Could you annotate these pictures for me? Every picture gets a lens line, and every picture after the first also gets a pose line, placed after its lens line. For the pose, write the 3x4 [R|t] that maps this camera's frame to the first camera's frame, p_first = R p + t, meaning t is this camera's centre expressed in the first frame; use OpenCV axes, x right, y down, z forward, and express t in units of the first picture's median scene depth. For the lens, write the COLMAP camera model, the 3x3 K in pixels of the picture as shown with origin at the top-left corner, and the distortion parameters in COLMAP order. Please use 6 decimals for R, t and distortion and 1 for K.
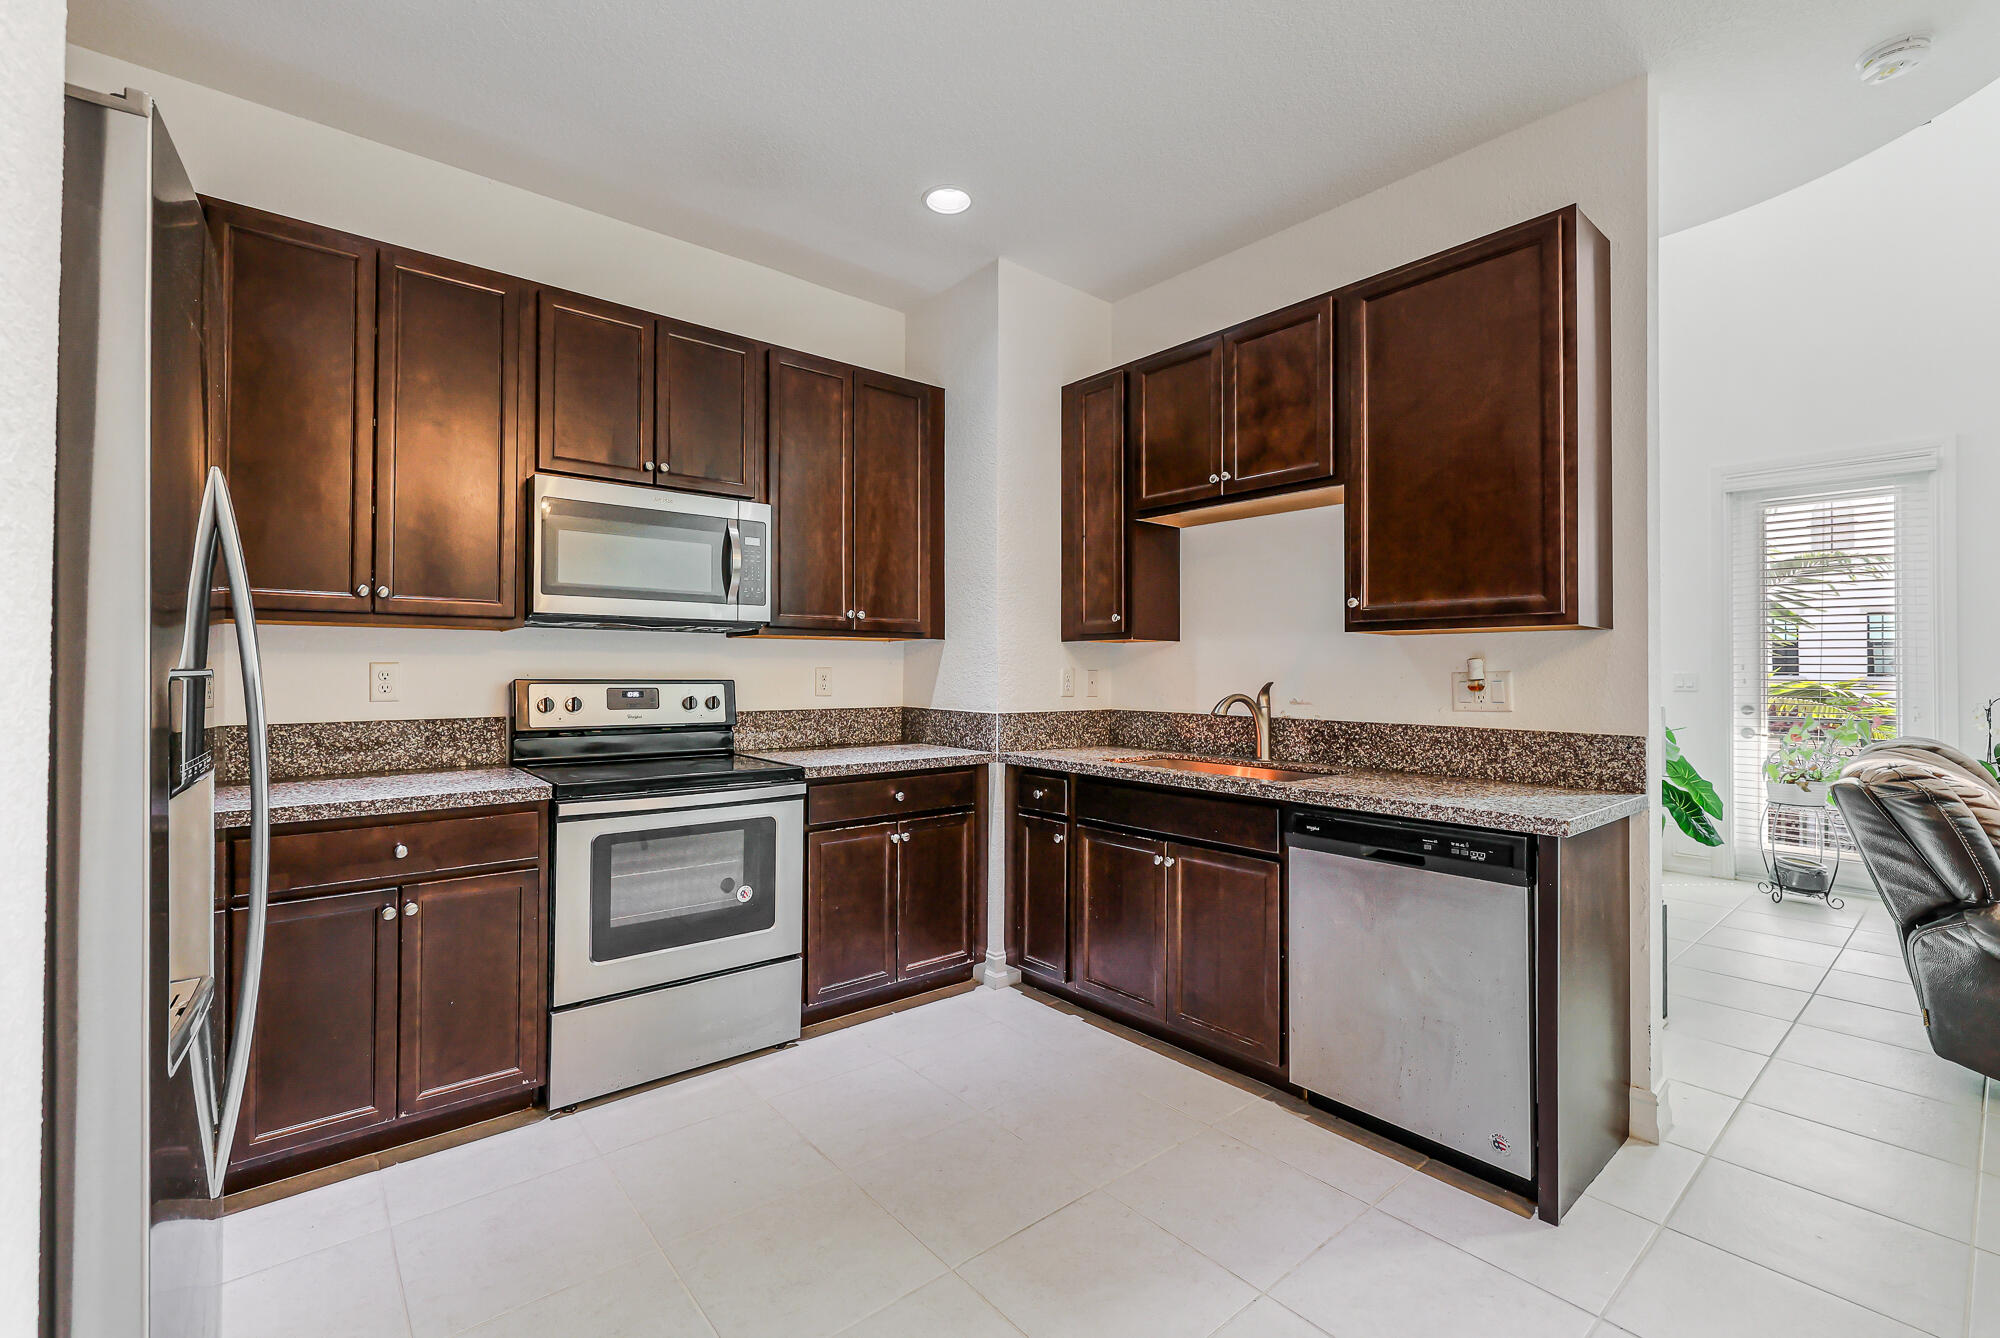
lens RADIAL K [[856.9, 0, 975.8], [0, 856.9, 661.5], [0, 0, 1]] dist [0.001727, 0.000636]
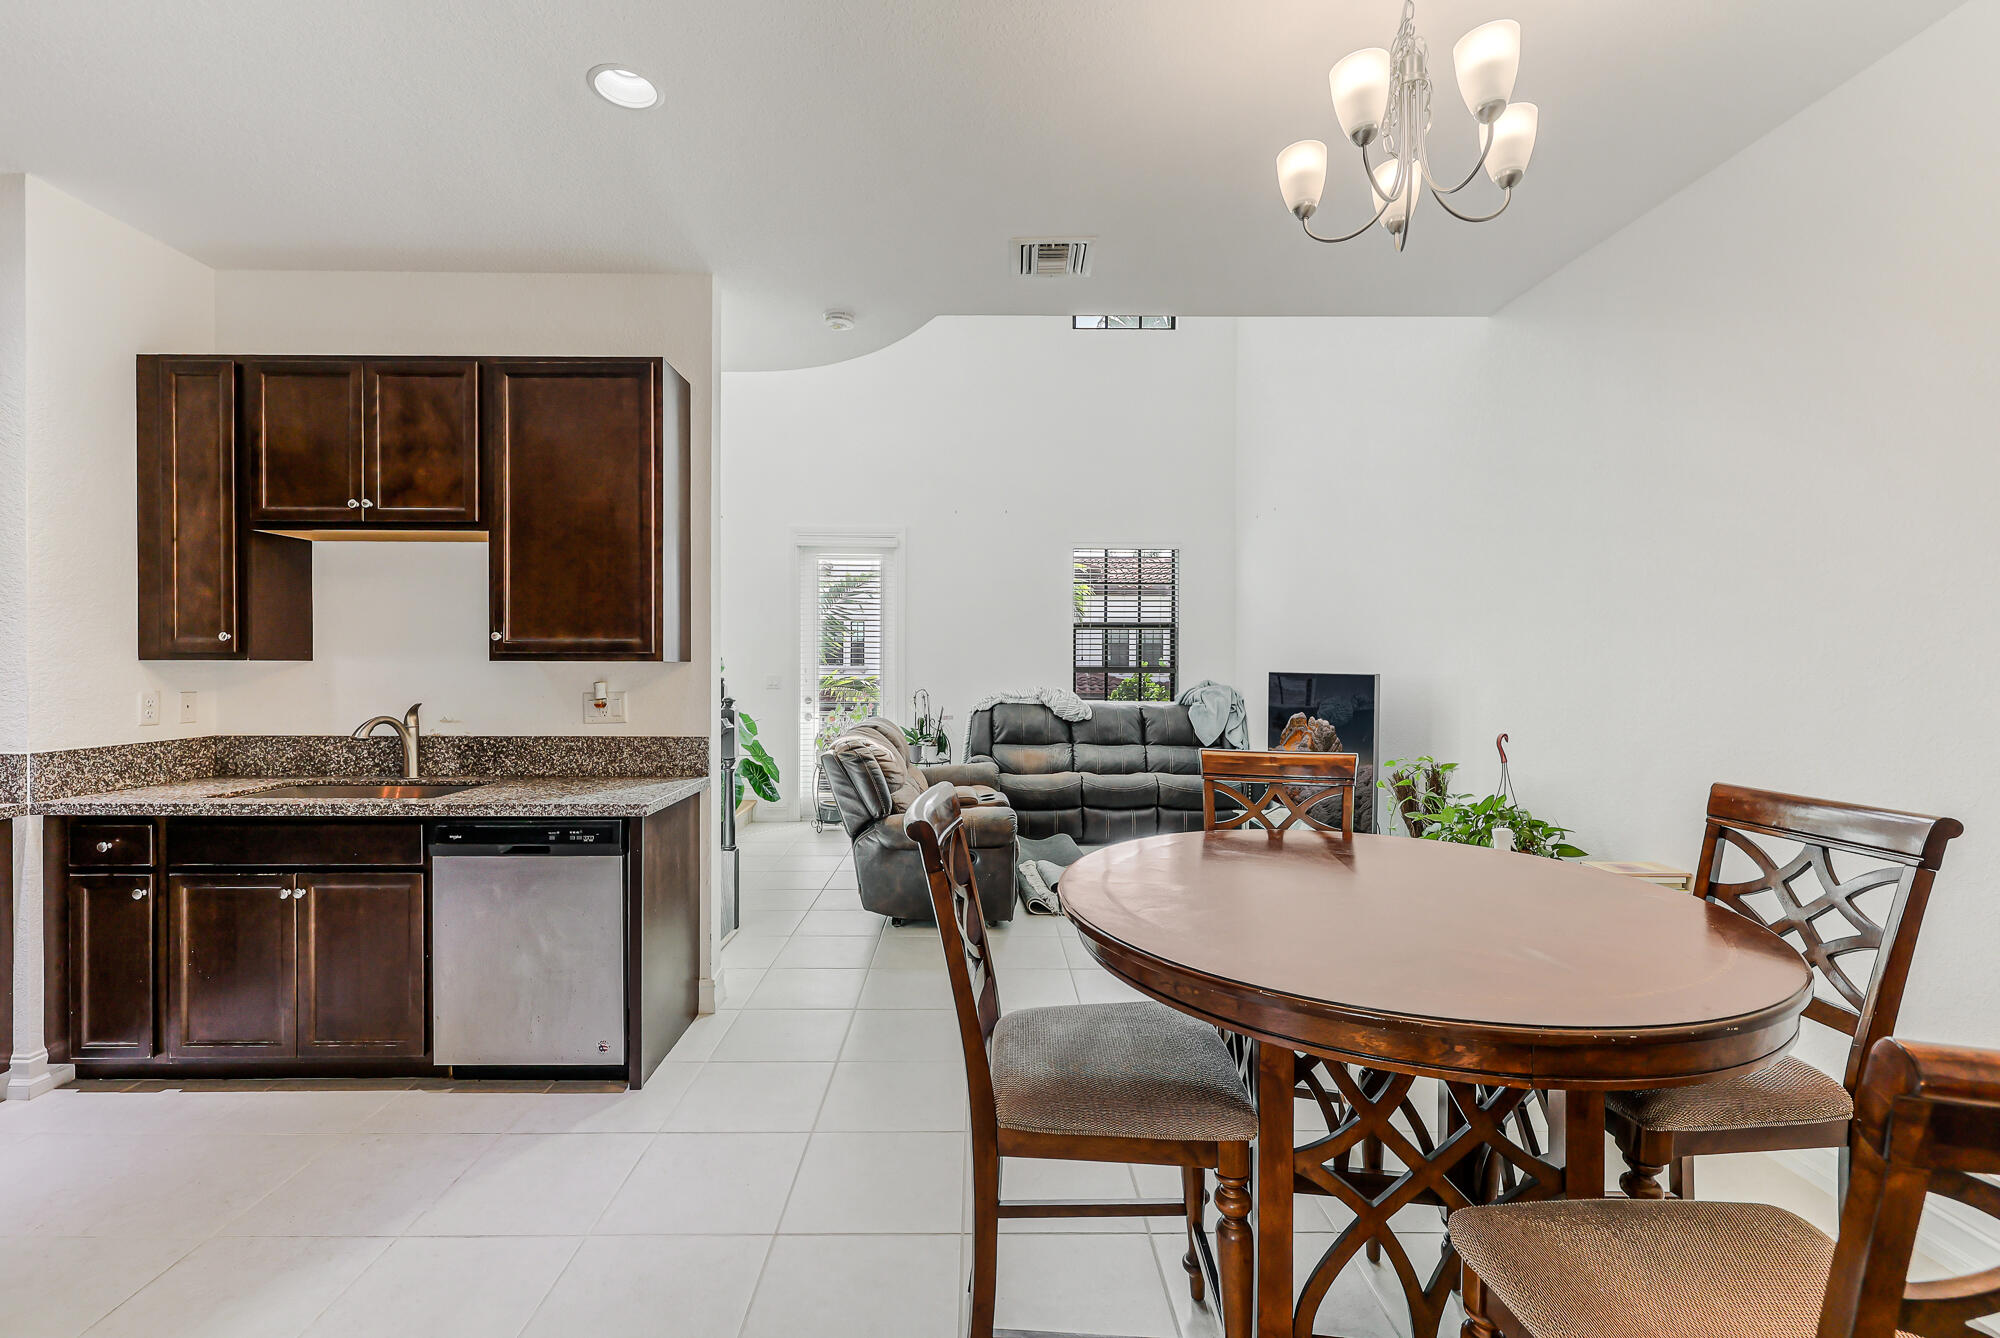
lens RADIAL K [[861.9, 0, 992.1], [0, 861.9, 666.3], [0, 0, 1]] dist [-0.003867, -0.000105]
pose [[0.622697, -0.007617, 0.782426, -0.047392], [-0.008392, 0.999830, 0.016413, -0.047895], [-0.782418, -0.016787, 0.622528, -0.224168]]
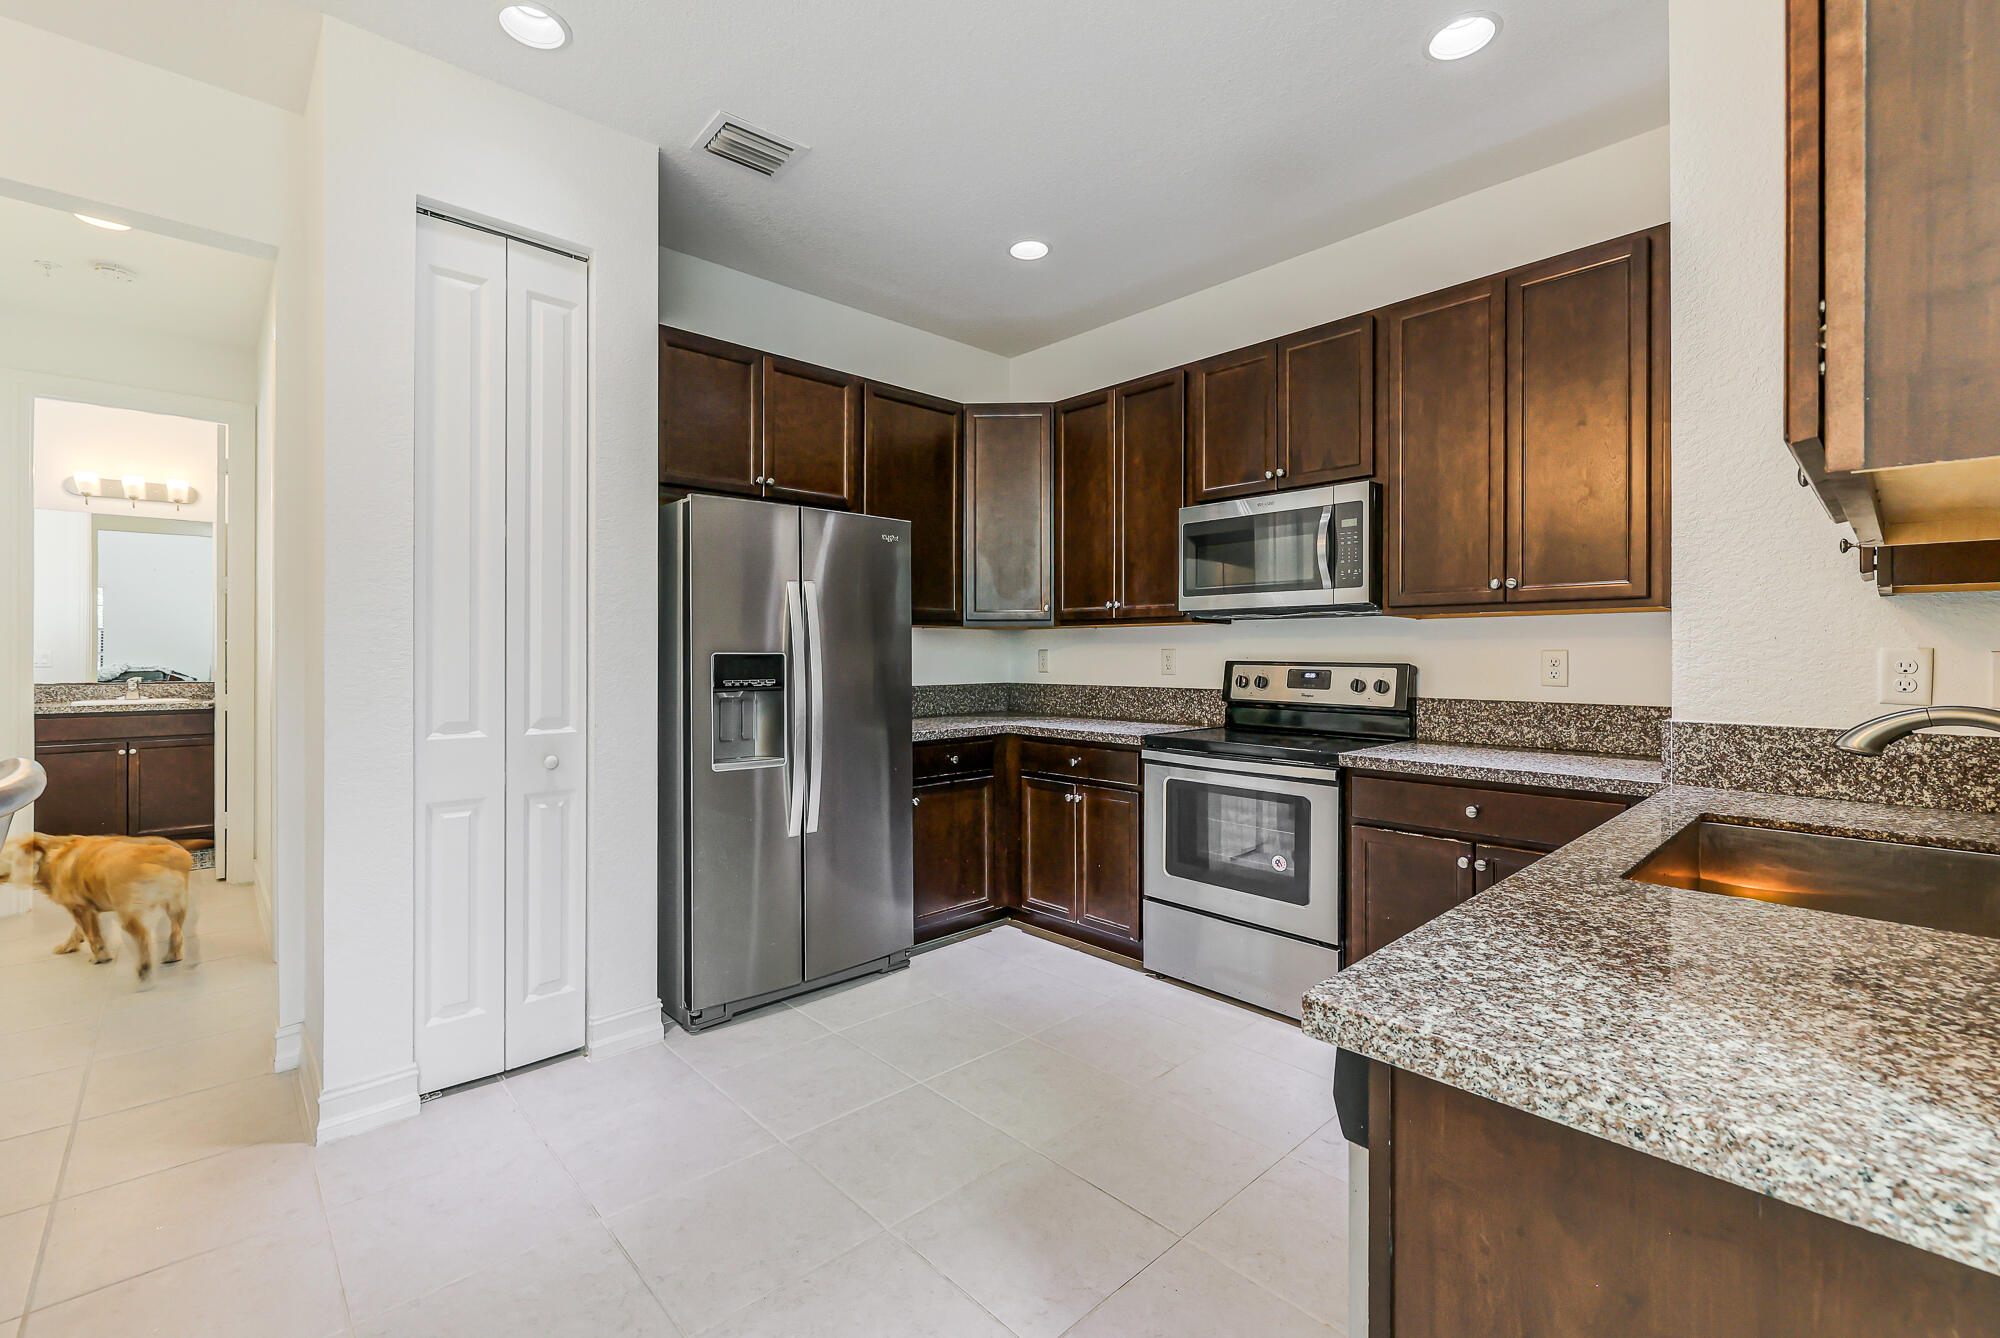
lens RADIAL K [[851.5, 0, 979.7], [0, 851.5, 652.8], [0, 0, 1]] dist [0.000438, 0.000581]
pose [[0.063047, -0.003854, -0.998003, 0.727573], [0.009495, 0.999950, -0.003261, 0.009167], [0.997965, -0.009270, 0.063081, 0.538949]]
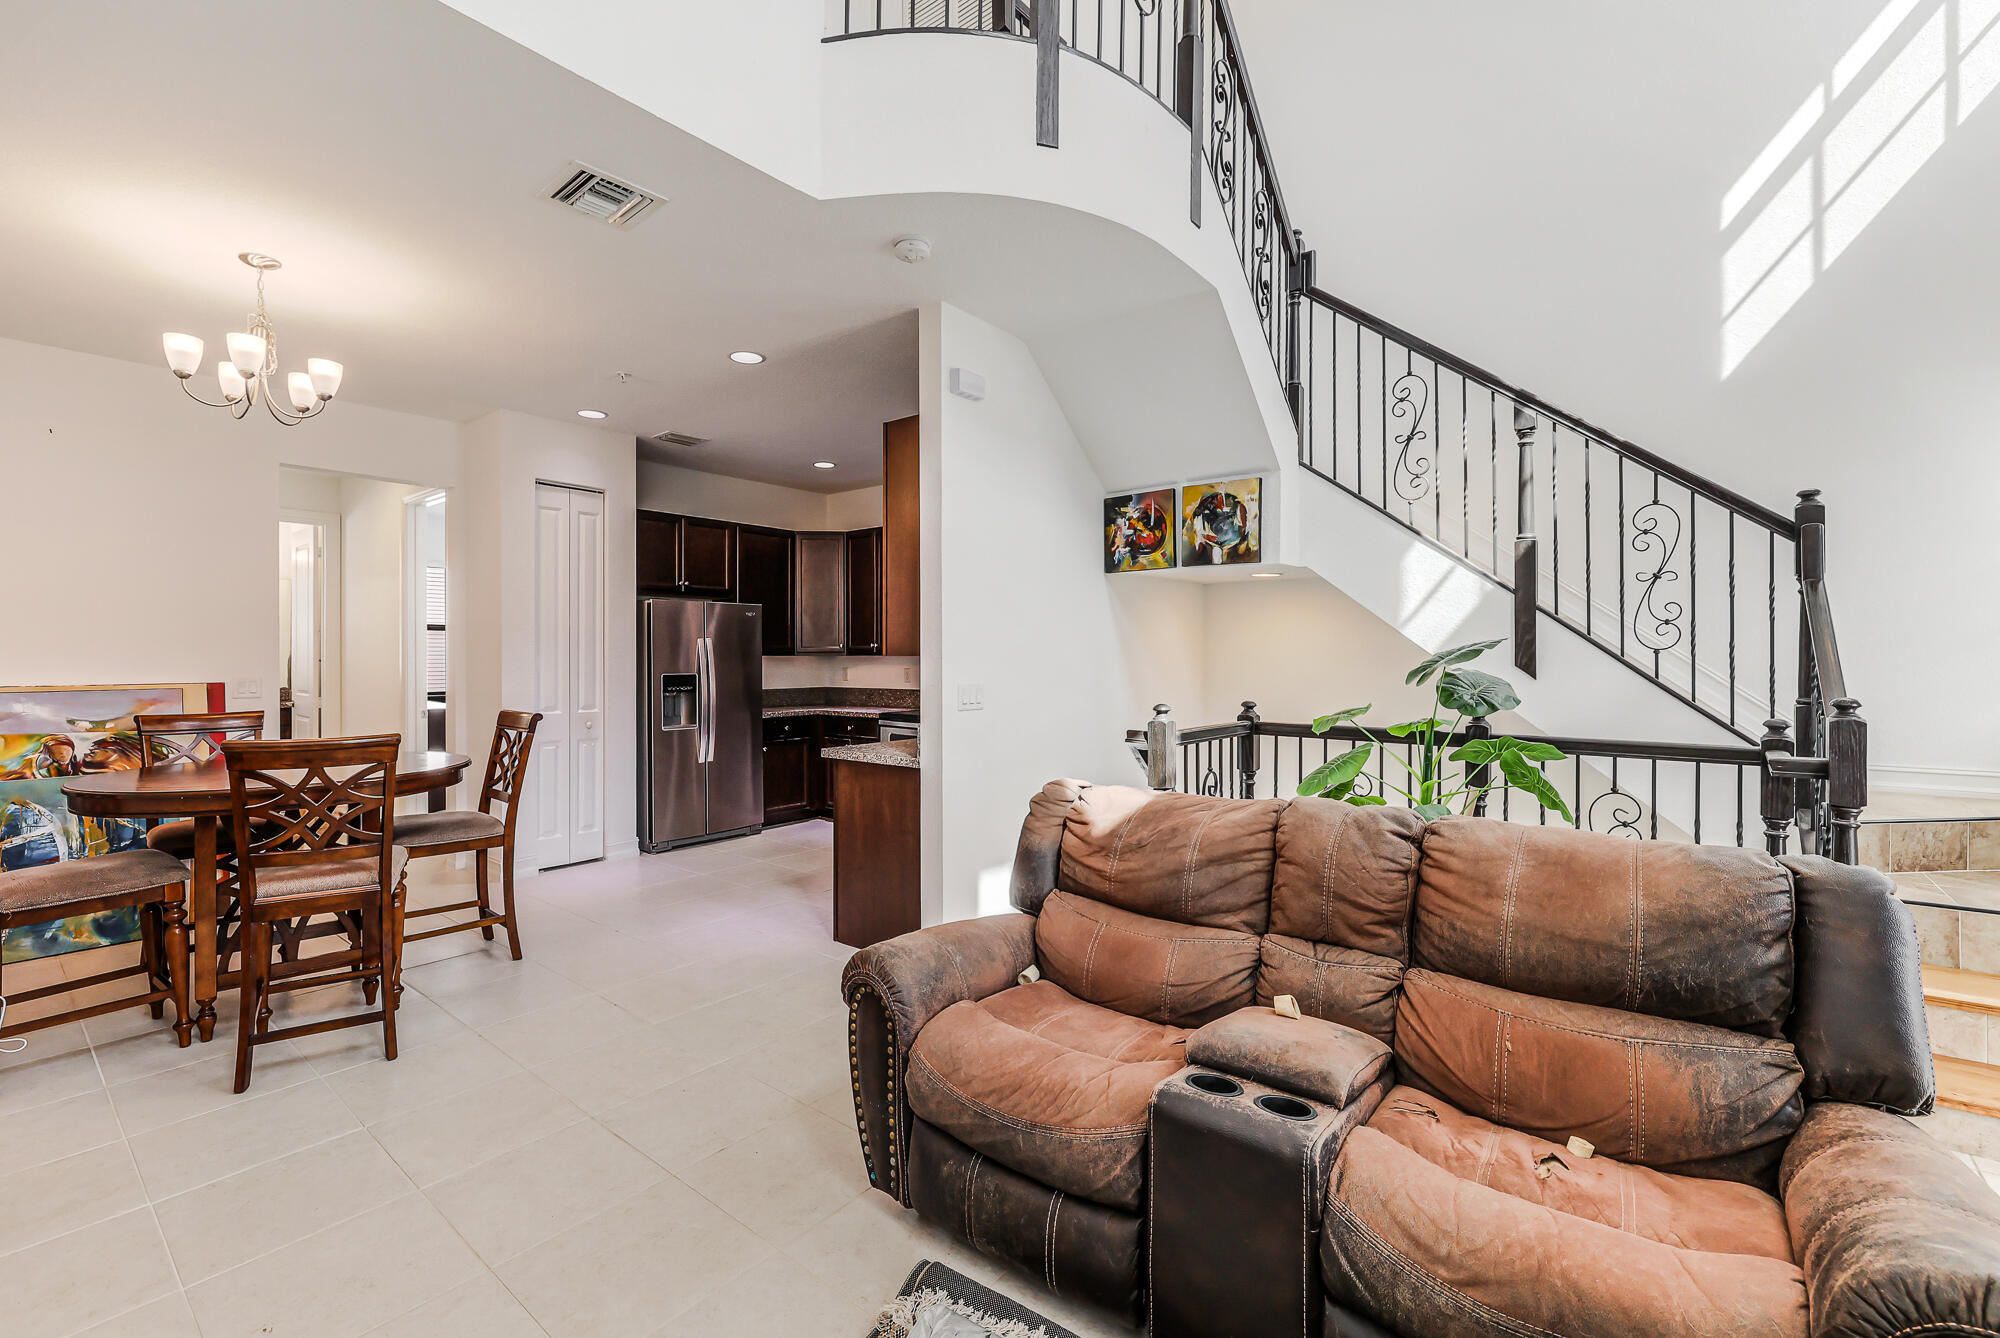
lens RADIAL K [[851.5, 0, 979.7], [0, 851.5, 652.8], [0, 0, 1]] dist [0.000438, 0.000581]
pose [[0.193942, -0.006425, -0.980992, 1.927873], [0.012662, 0.999912, -0.004046, -0.031666], [0.980931, -0.011636, 0.194006, 0.652584]]
